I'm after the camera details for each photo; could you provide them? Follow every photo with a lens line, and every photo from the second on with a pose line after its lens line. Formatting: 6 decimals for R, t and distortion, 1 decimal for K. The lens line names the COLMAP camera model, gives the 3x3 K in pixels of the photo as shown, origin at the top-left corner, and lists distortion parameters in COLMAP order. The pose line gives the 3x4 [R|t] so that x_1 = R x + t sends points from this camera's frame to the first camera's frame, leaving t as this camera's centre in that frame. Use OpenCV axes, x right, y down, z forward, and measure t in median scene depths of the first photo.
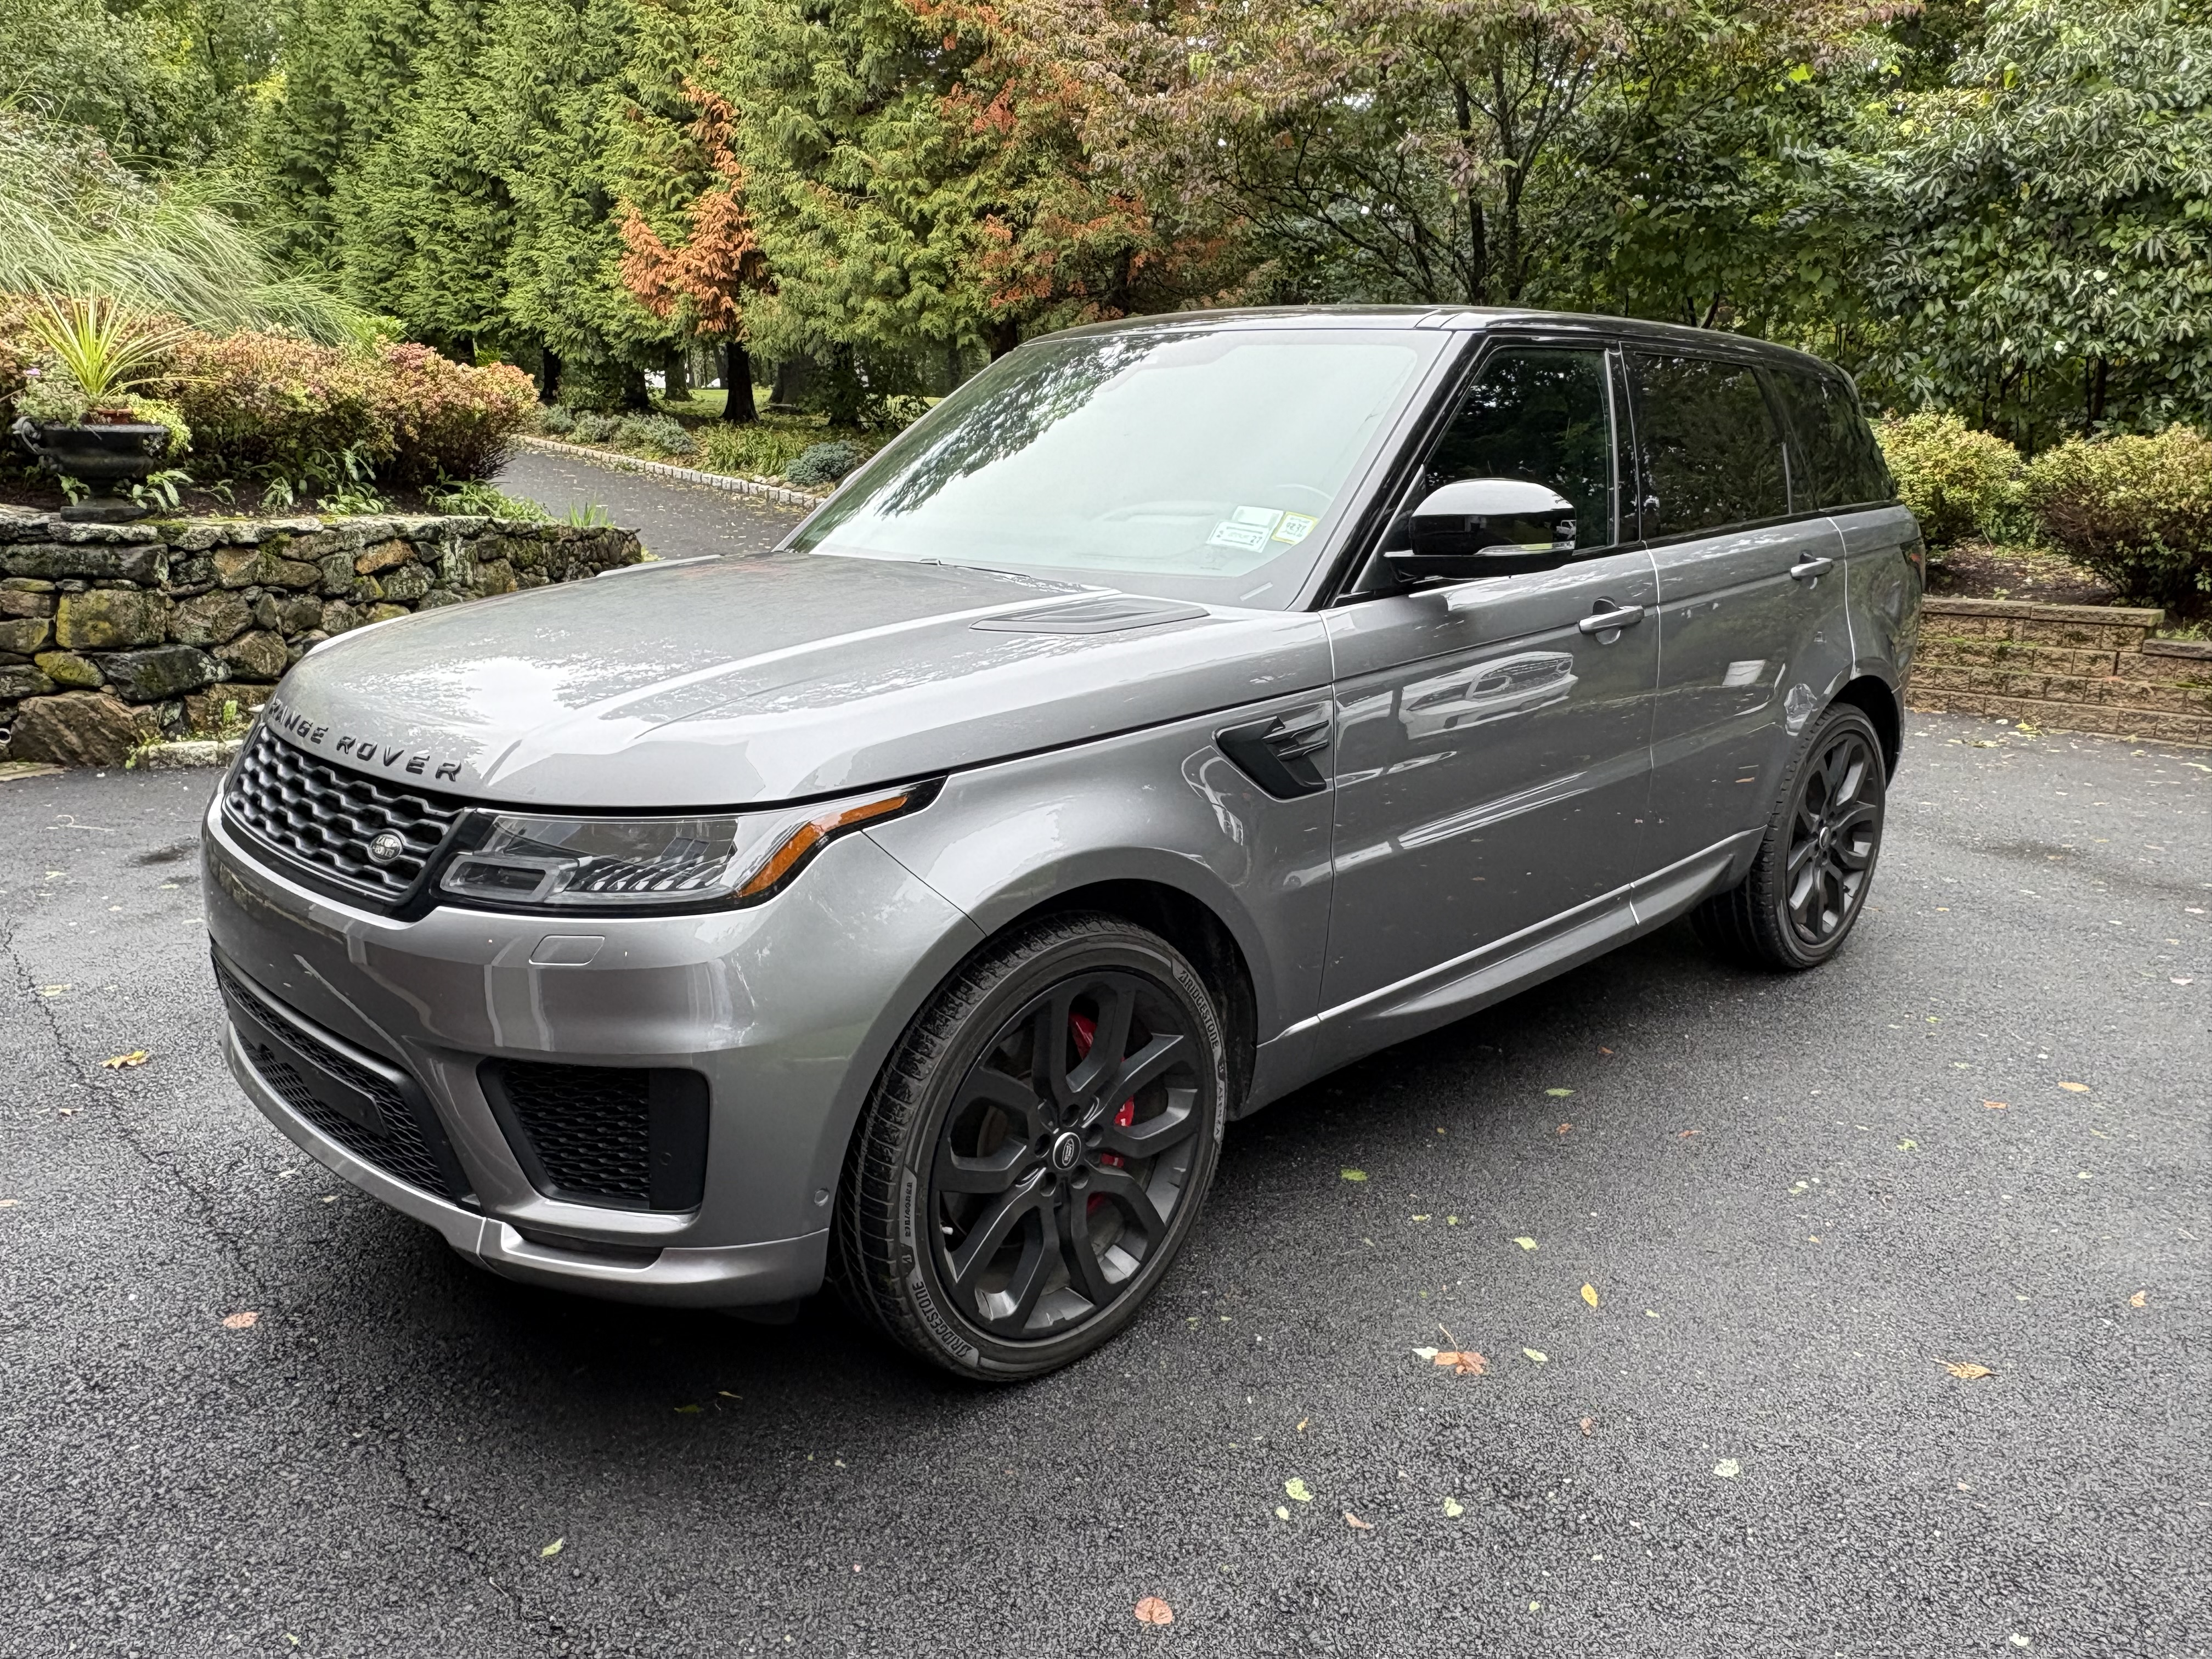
lens RADIAL K [[1610.8, 0, 1116.2], [0, 1610.8, 826.8], [0, 0, 1]] dist [0.001770, 0.002892]
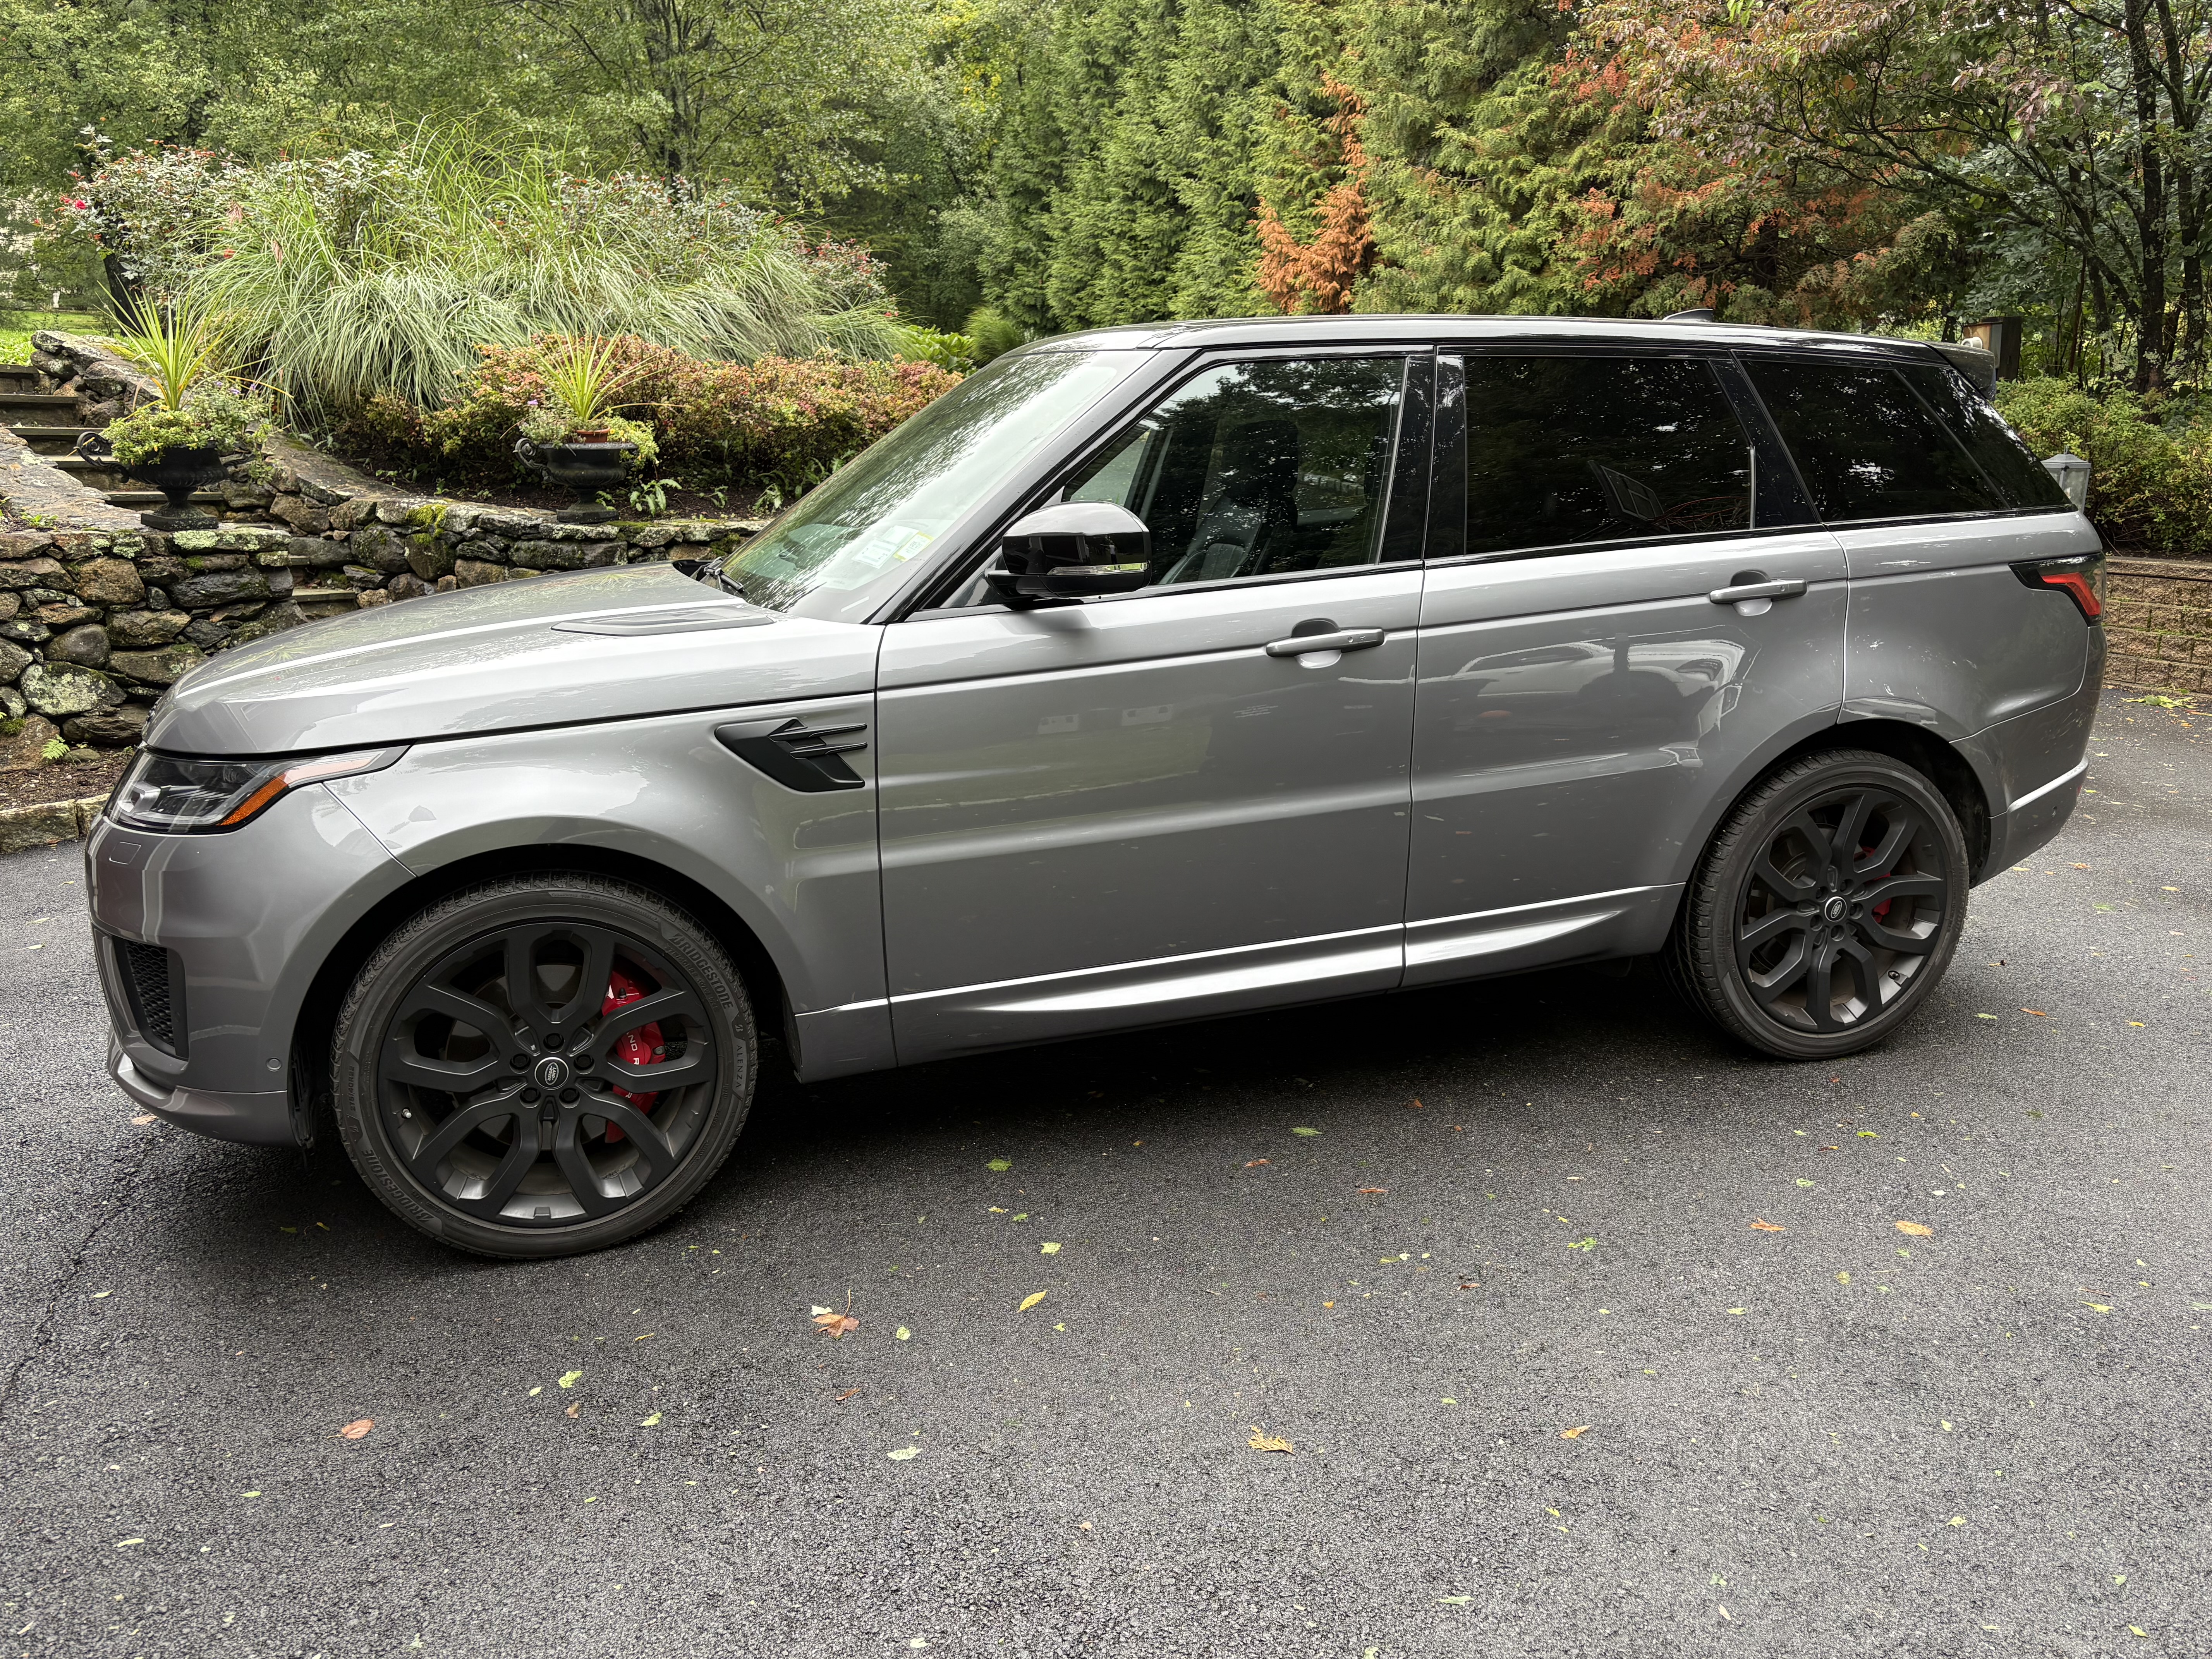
lens RADIAL K [[1713.2, 0, 1129.4], [0, 1713.2, 820.7], [0, 0, 1]] dist [0.022855, 0.002500]
pose [[0.898776, 0.079064, -0.431220, 0.137851], [-0.083819, 0.996449, 0.007999, -0.004412], [0.430322, 0.028955, 0.902211, 0.006696]]
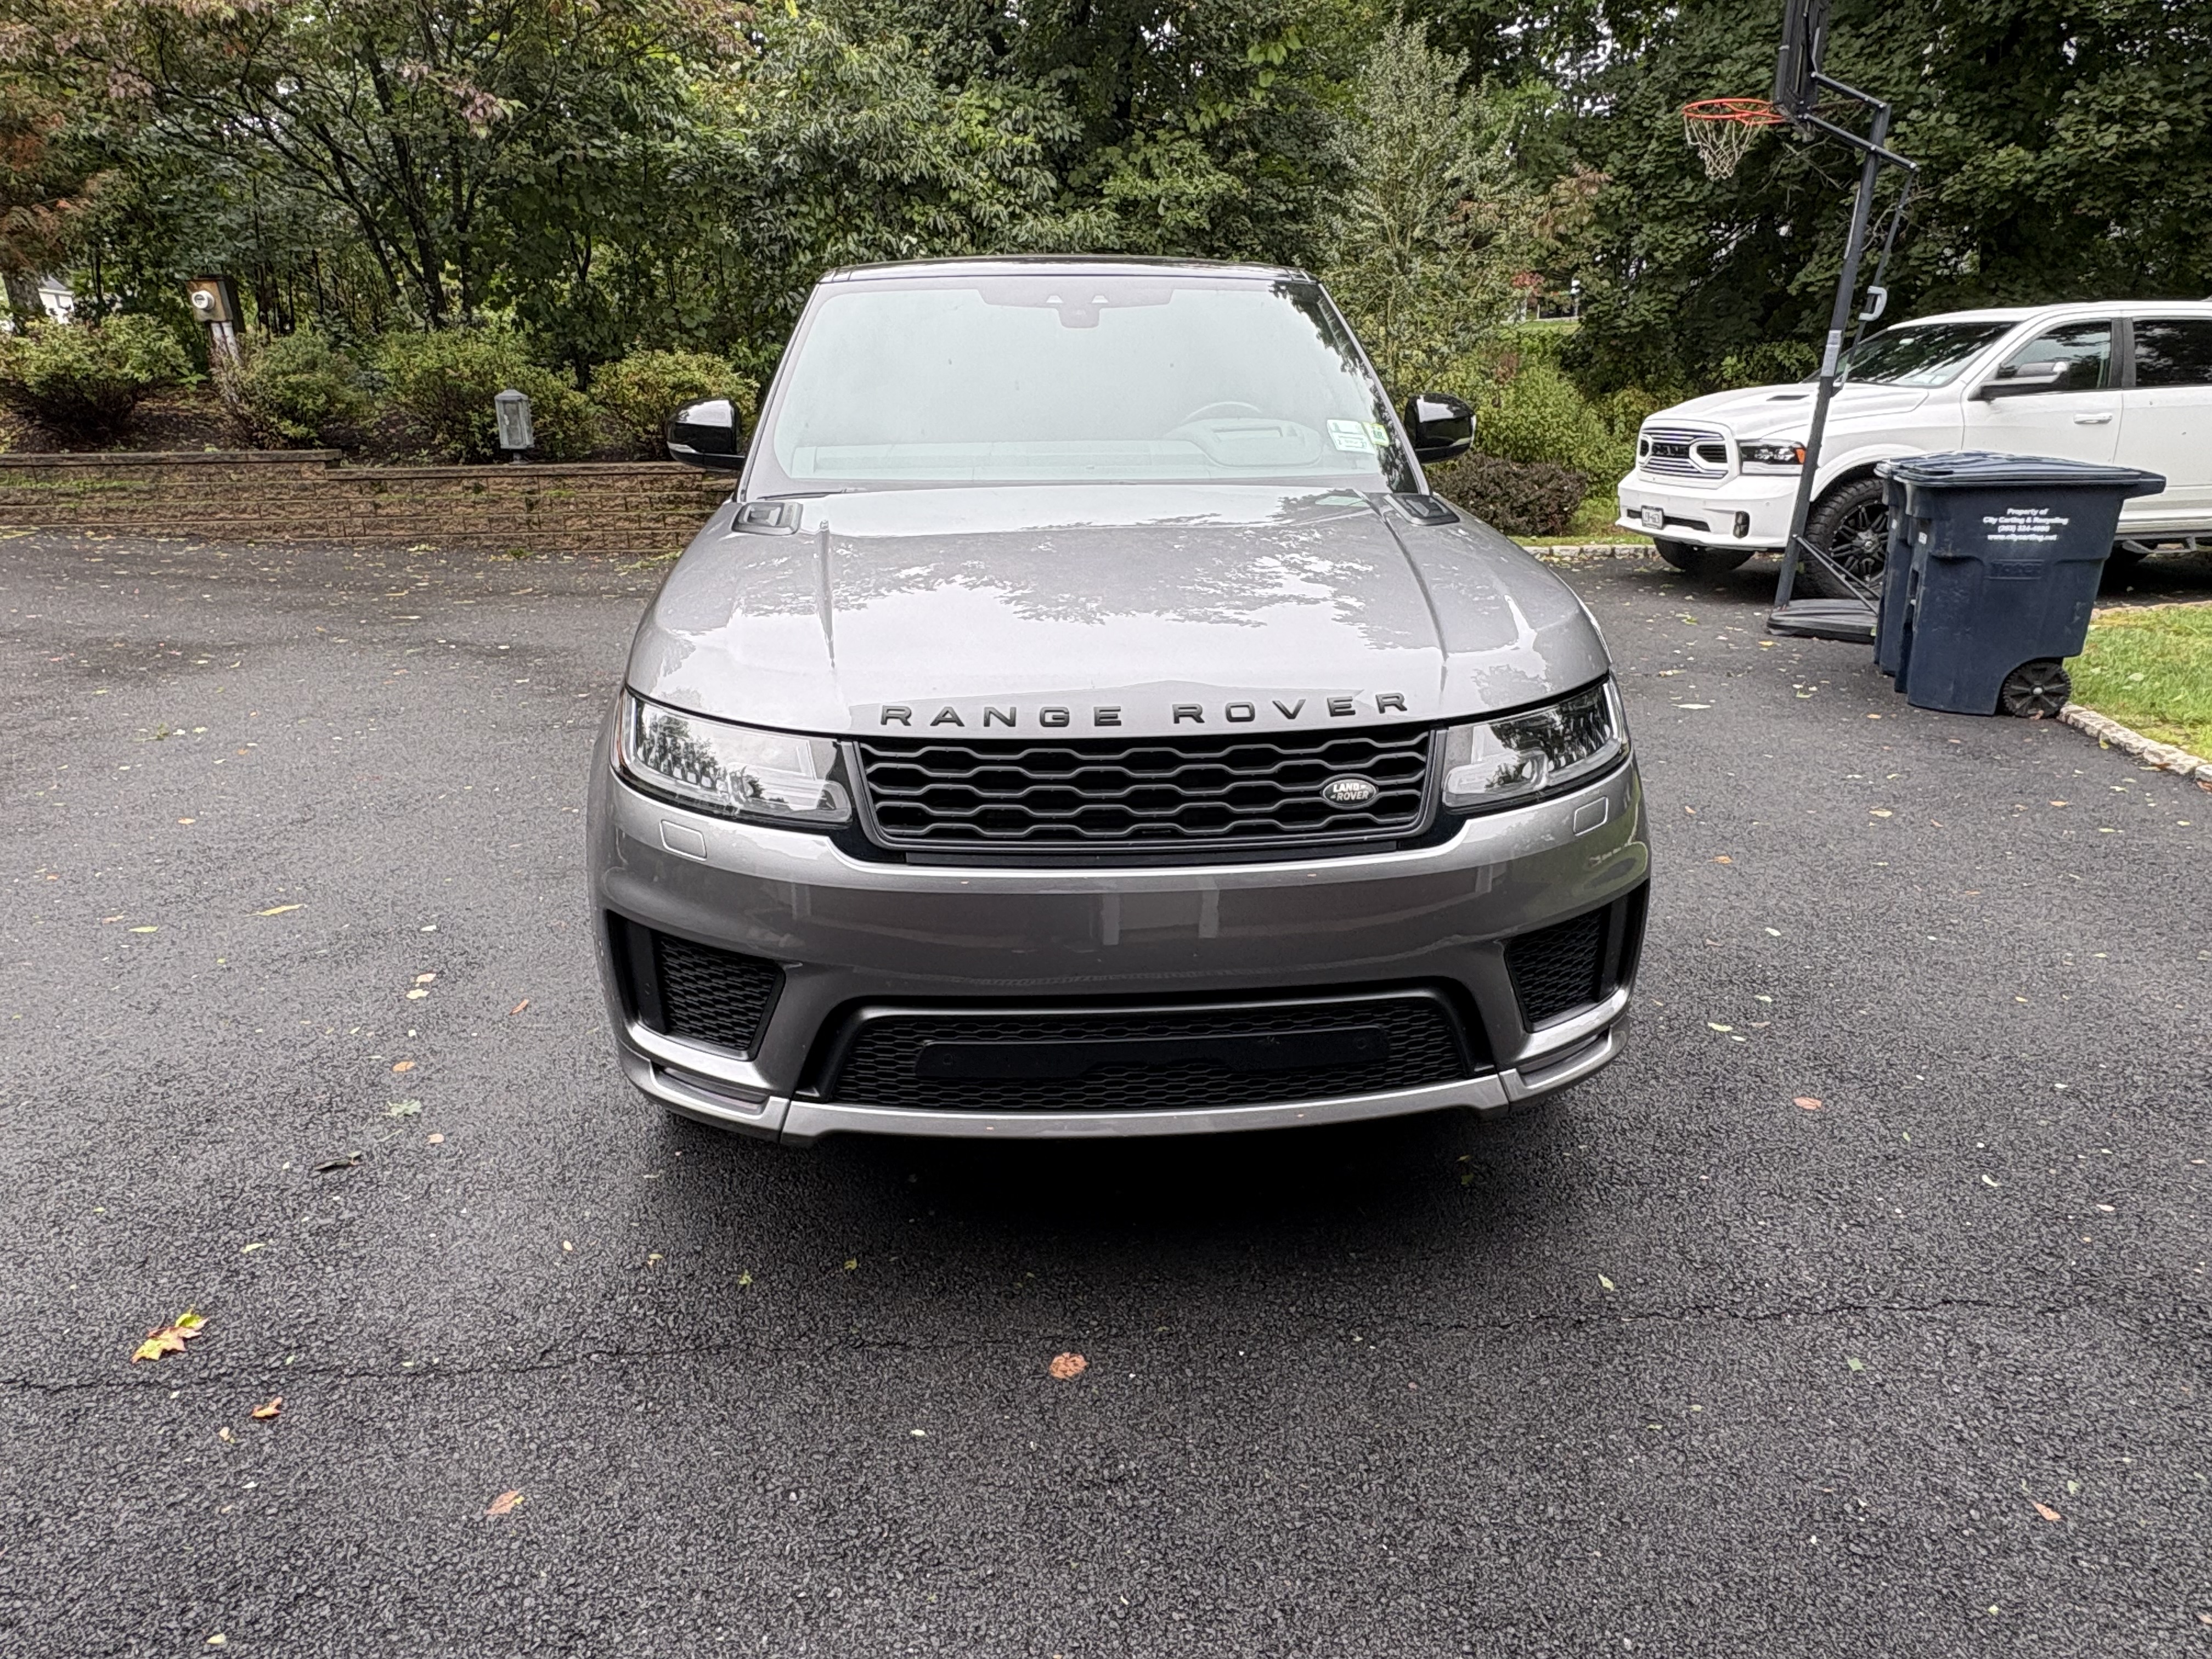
lens RADIAL K [[1278.9, 0, 1101.7], [0, 1278.9, 834.9], [0, 0, 1]] dist [-0.002385, -0.000562]
pose [[0.650399, -0.275061, 0.708041, -0.161614], [0.188588, 0.961421, 0.200259, -0.021801], [-0.735809, 0.003280, 0.677181, 0.080358]]
